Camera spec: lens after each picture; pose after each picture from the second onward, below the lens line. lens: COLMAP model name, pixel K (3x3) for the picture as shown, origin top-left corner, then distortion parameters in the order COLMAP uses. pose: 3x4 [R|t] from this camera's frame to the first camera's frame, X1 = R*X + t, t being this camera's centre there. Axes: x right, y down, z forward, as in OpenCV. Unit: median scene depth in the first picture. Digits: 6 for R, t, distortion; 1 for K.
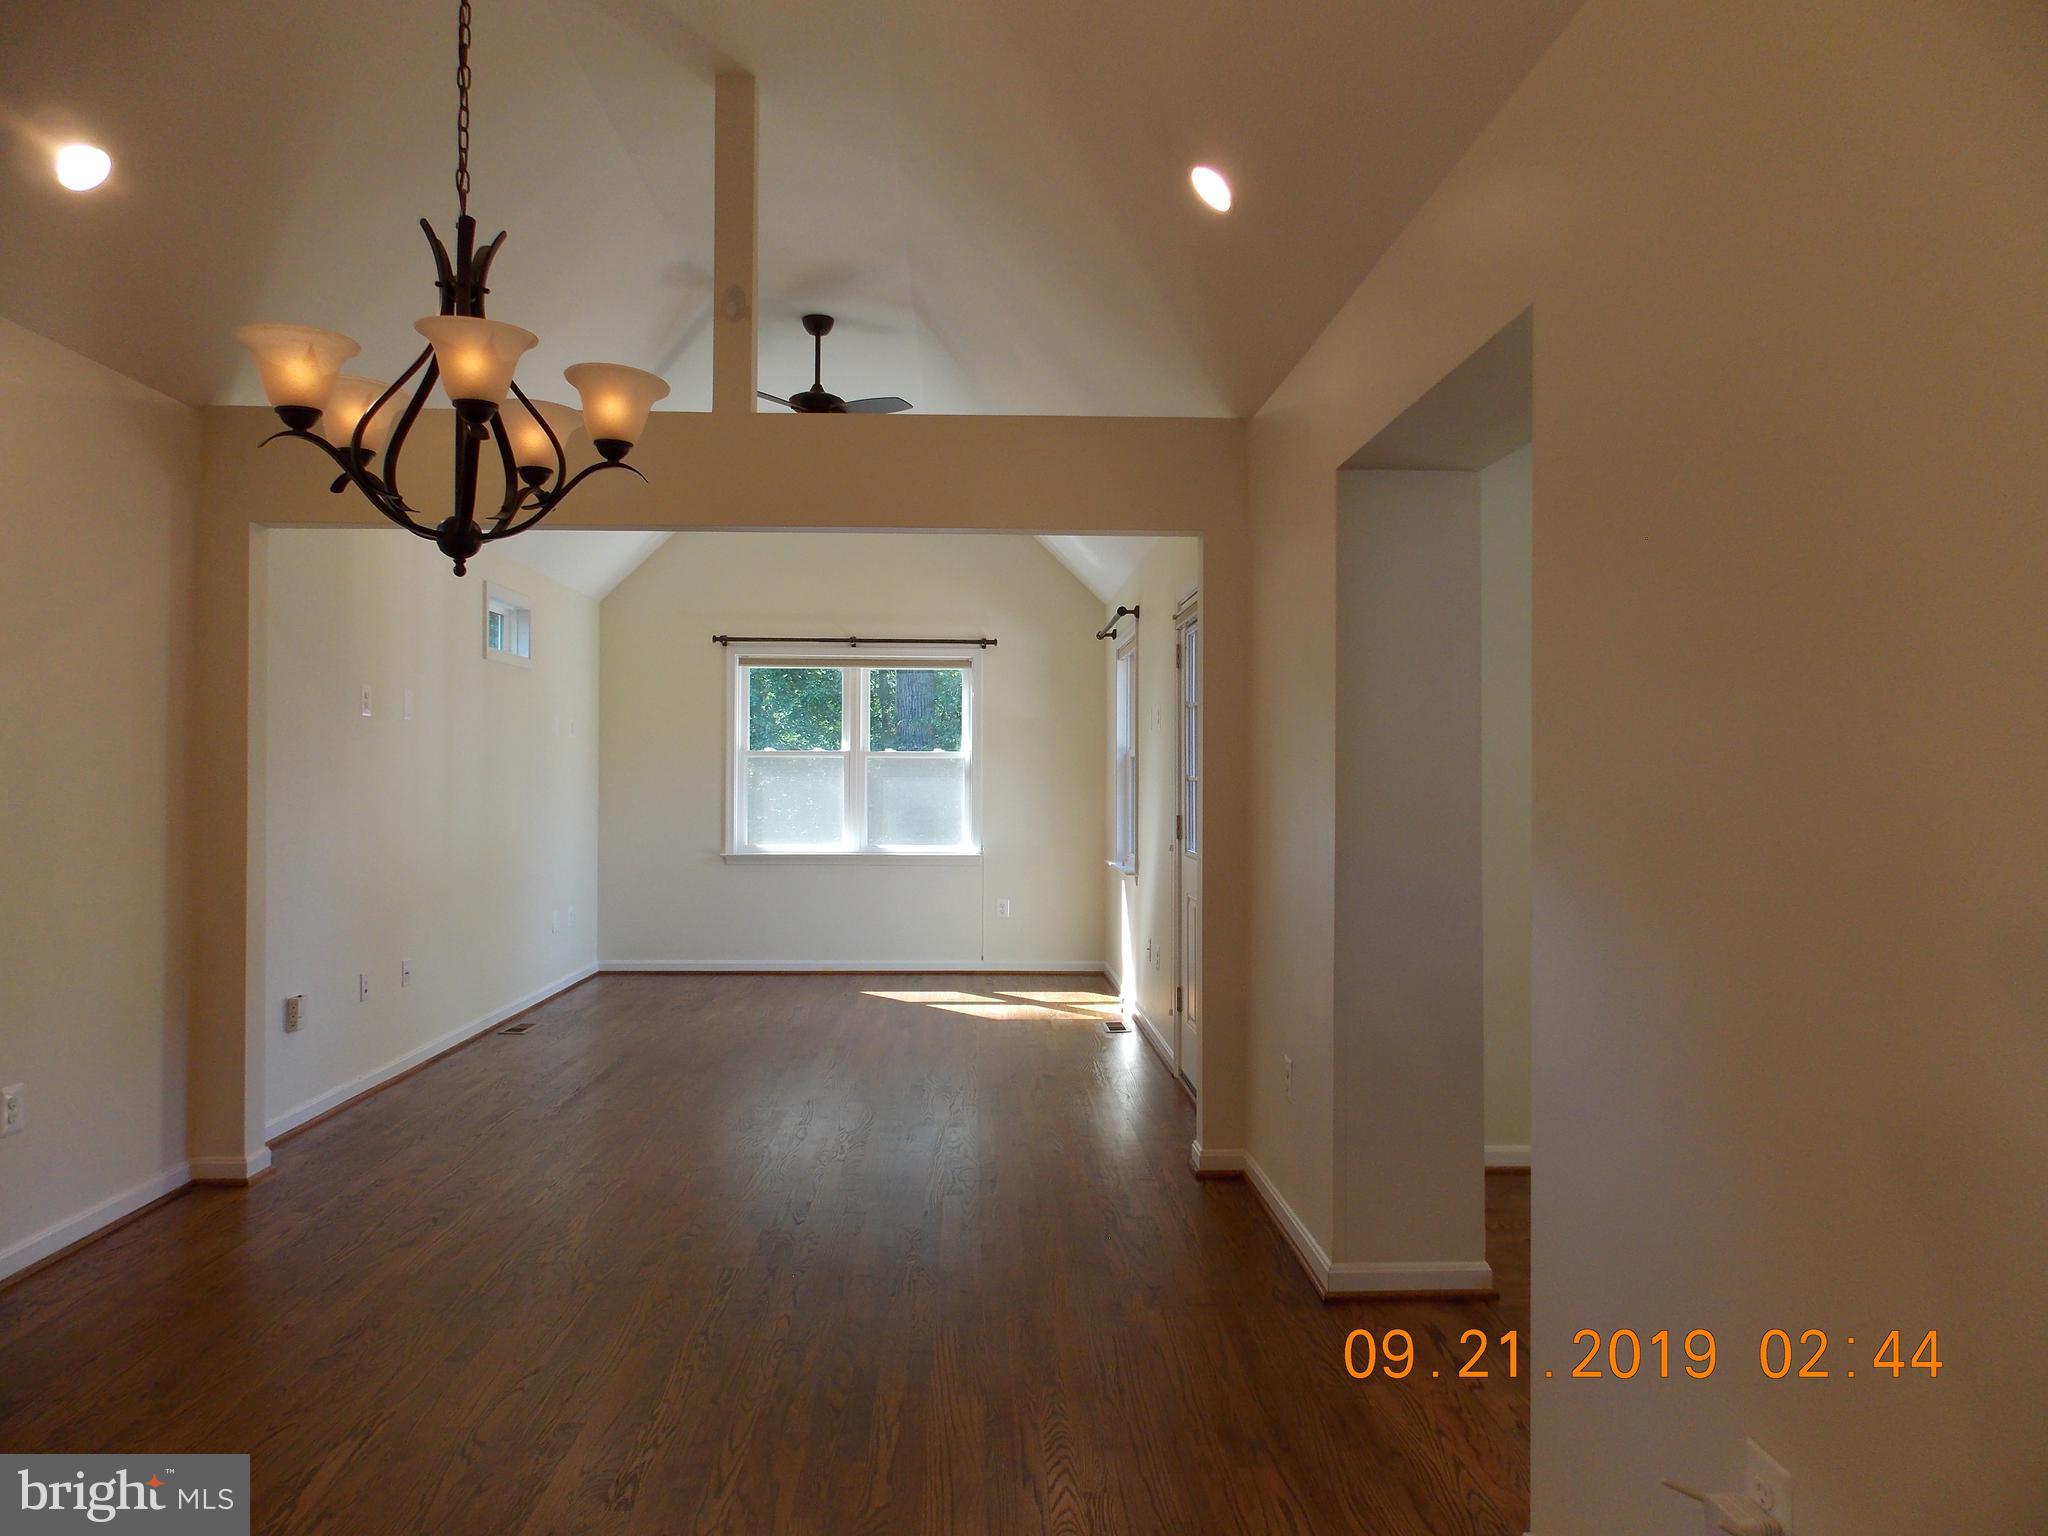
lens RADIAL K [[1361.5, 0, 1025.9], [0, 1361.5, 768.6], [0, 0, 1]] dist [0.005210, -0.006492]
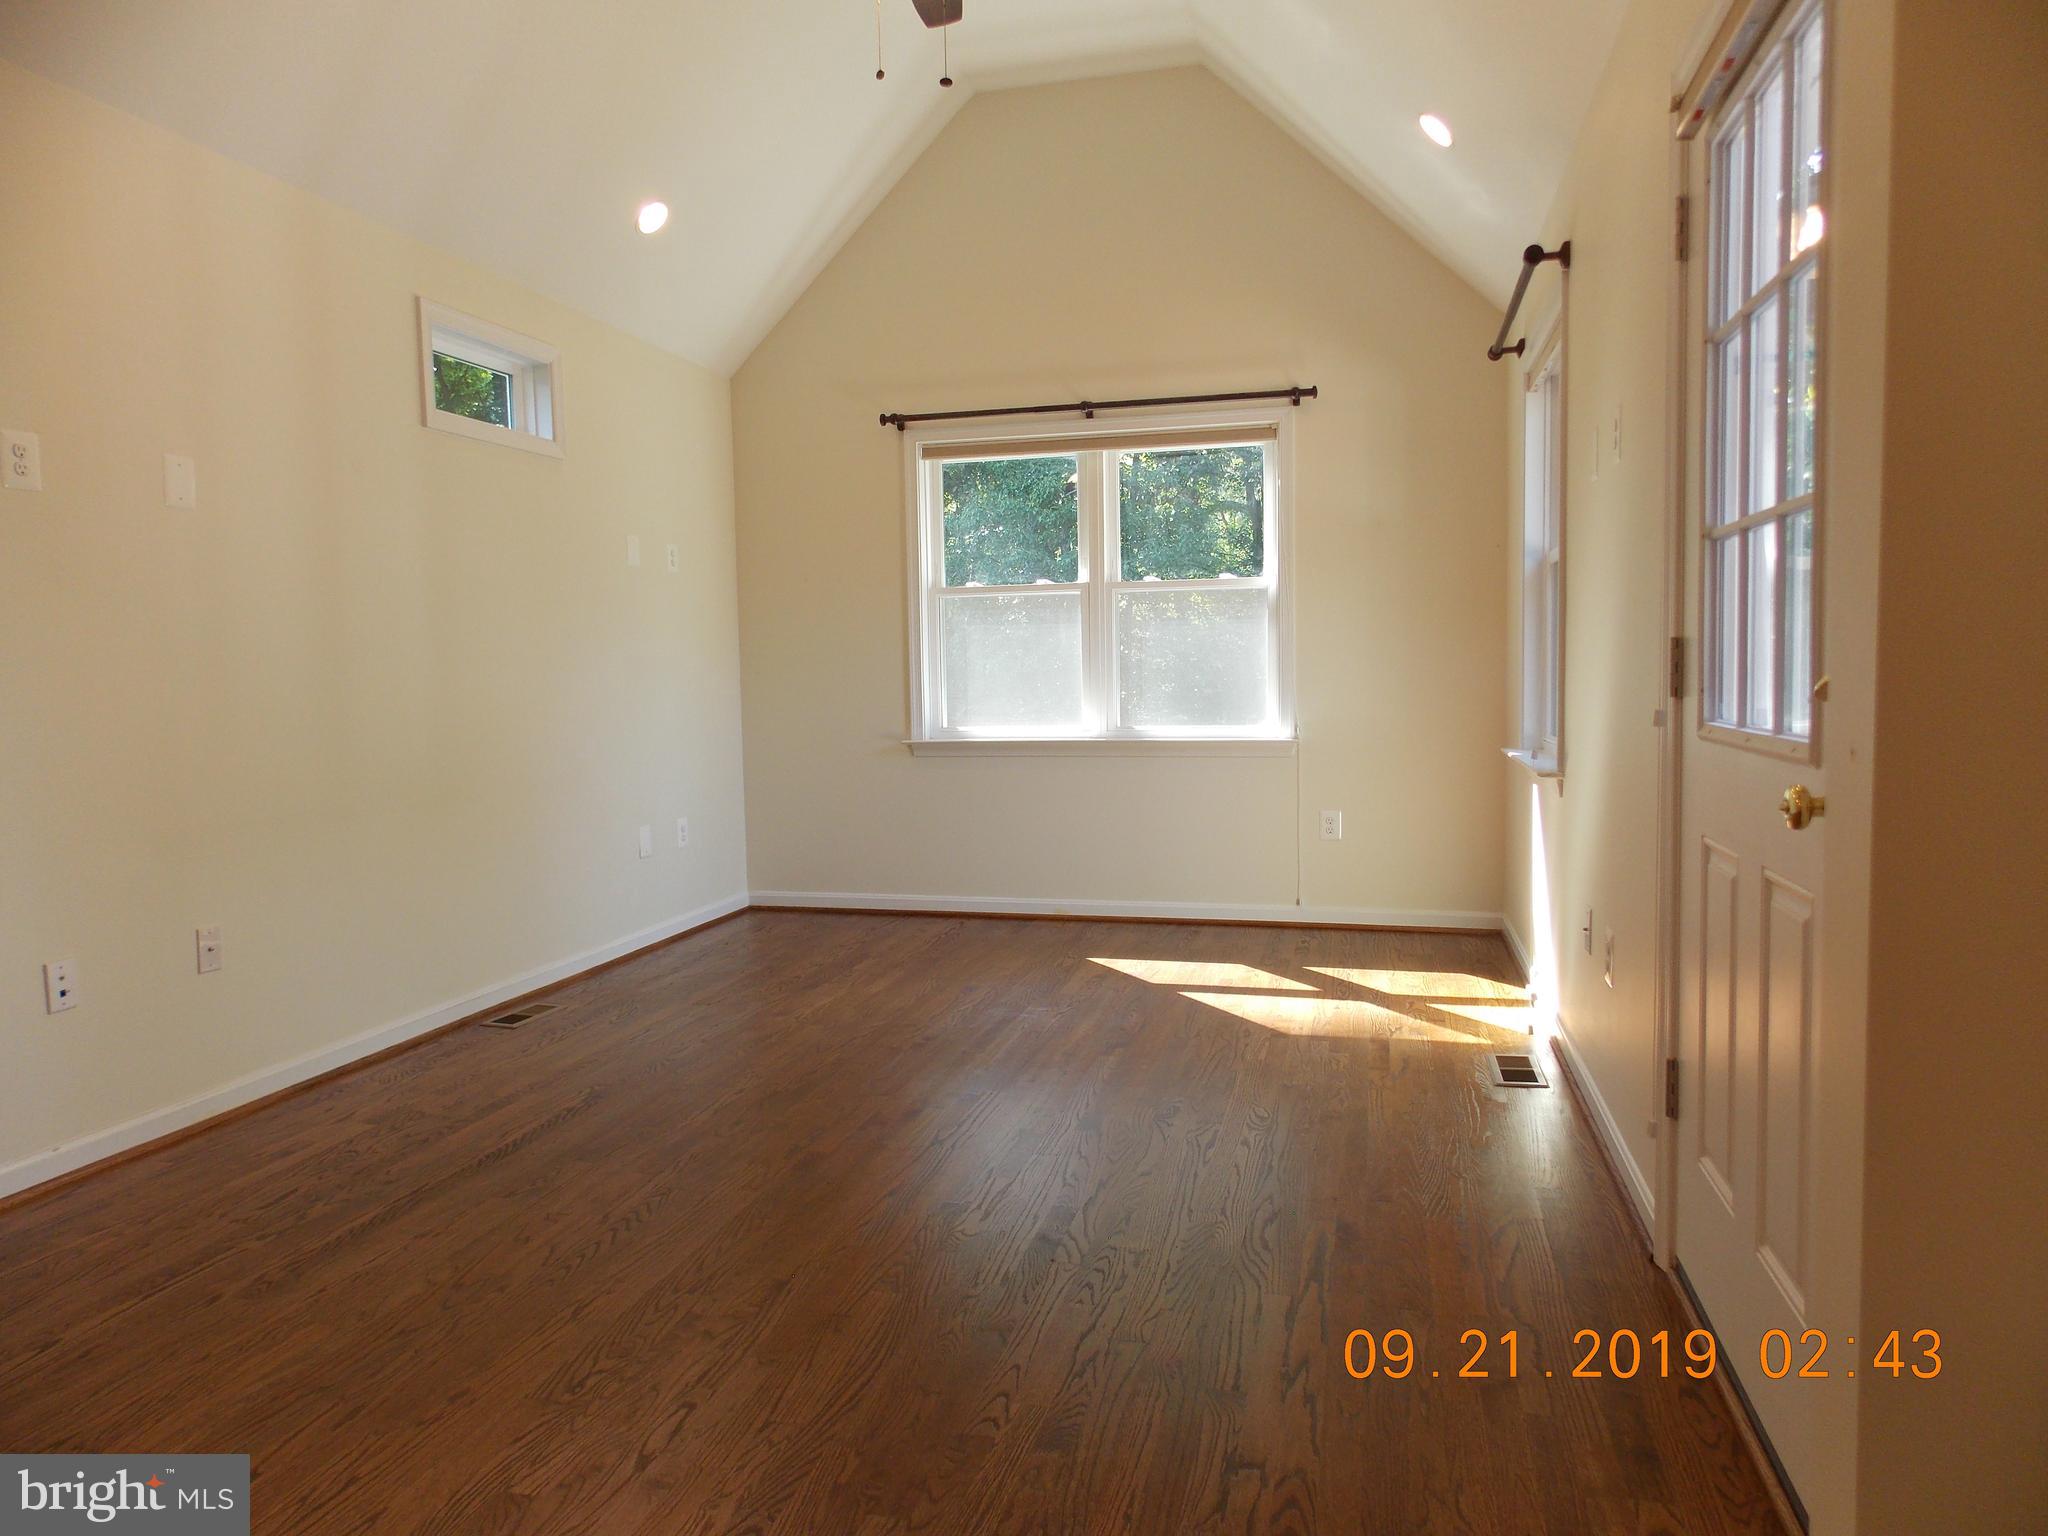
lens RADIAL K [[1361.5, 0, 1011.6], [0, 1361.5, 767.7], [0, 0, 1]] dist [0.005210, -0.006492]
pose [[0.955013, -0.000360, -0.296564, 0.029352], [0.025085, 0.996513, 0.079572, 0.023532], [0.295501, -0.083432, 0.951692, 0.370087]]
